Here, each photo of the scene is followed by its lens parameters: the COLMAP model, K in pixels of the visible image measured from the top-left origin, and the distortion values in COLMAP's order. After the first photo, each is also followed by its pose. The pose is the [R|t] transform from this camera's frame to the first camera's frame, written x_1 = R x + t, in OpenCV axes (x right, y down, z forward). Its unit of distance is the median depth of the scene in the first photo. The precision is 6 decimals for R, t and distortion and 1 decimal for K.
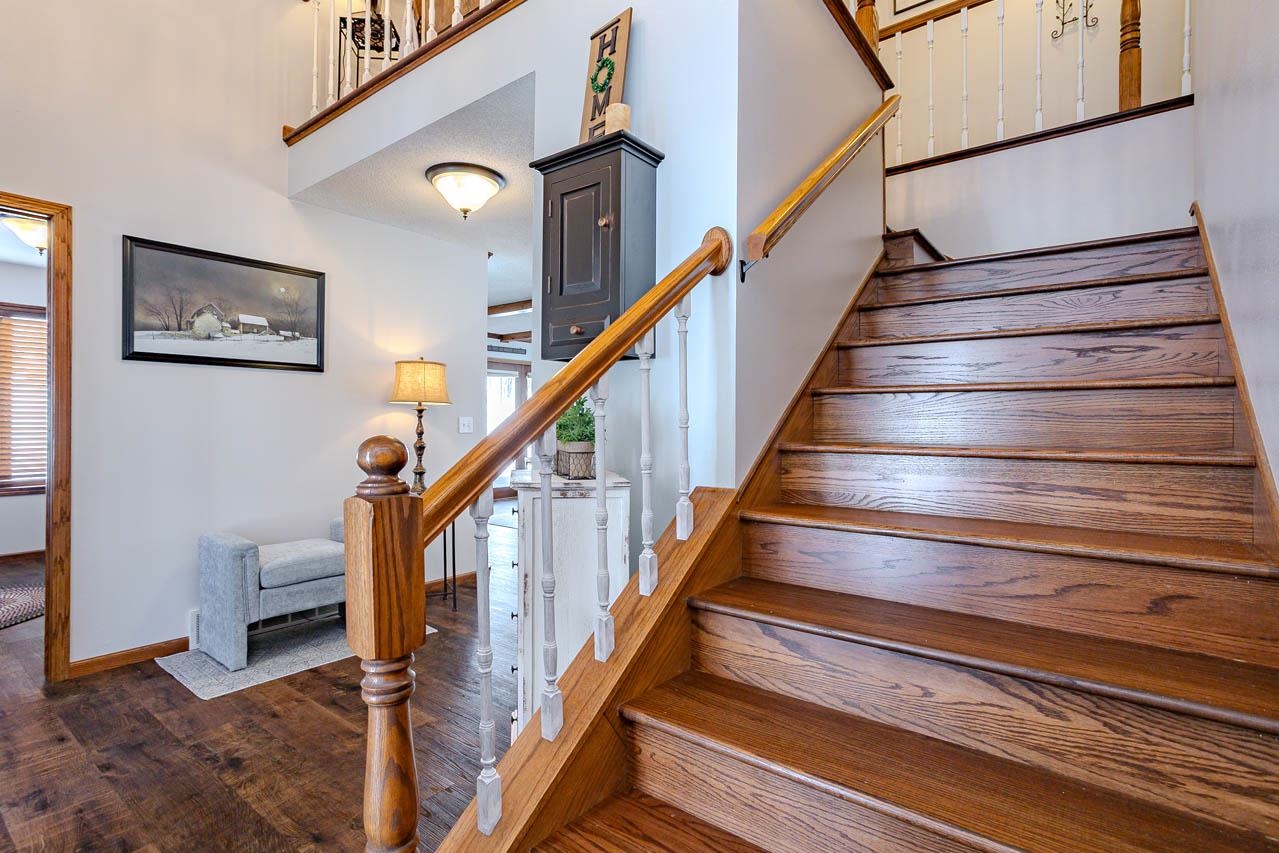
lens RADIAL K [[626.1, 0, 635.2], [0, 626.1, 423.6], [0, 0, 1]] dist [-0.033153, 0.023823]
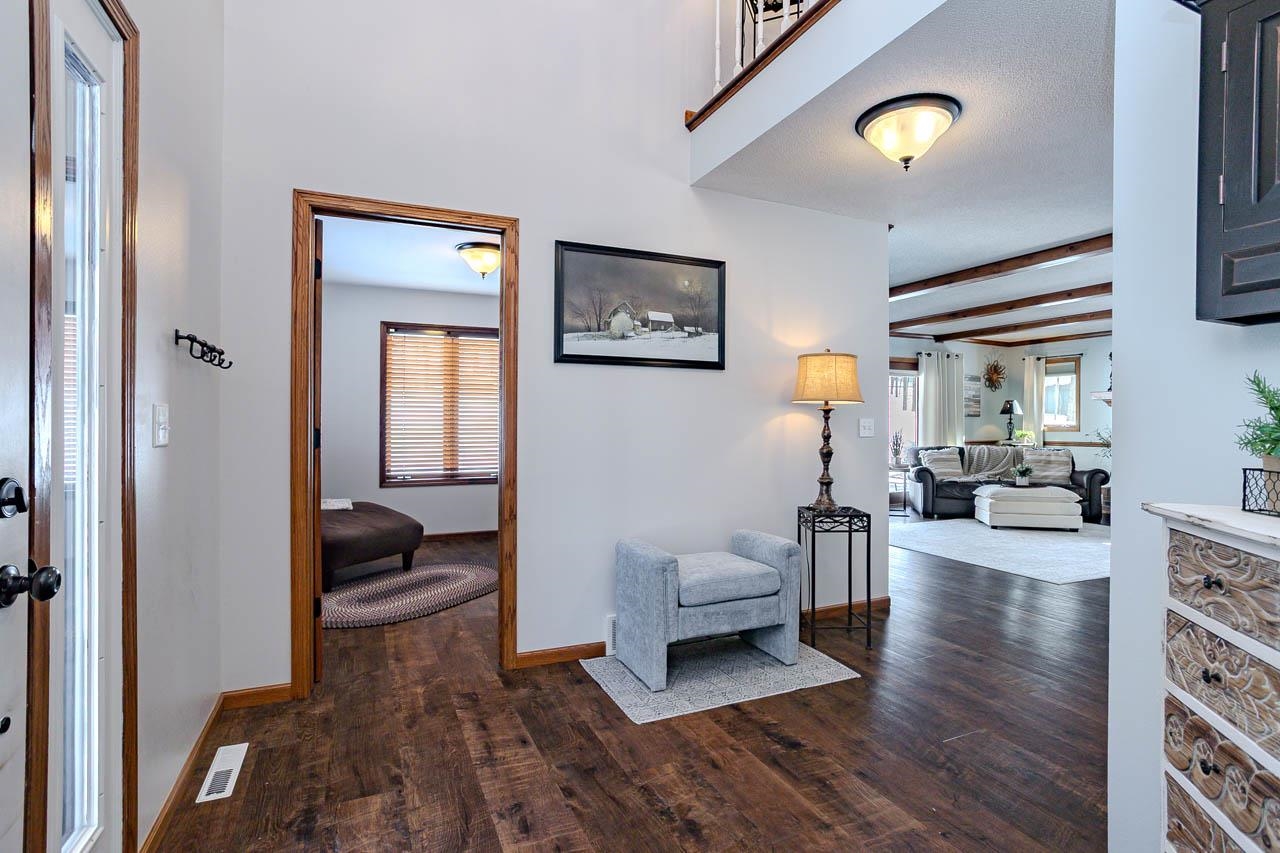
lens RADIAL K [[616.9, 0, 637.5], [0, 616.9, 423.3], [0, 0, 1]] dist [-0.055953, 0.042320]
pose [[0.887376, 0.000551, -0.461047, -0.234578], [-0.001745, 0.999996, -0.002162, -0.001630], [0.461044, 0.002723, 0.887373, 0.161748]]
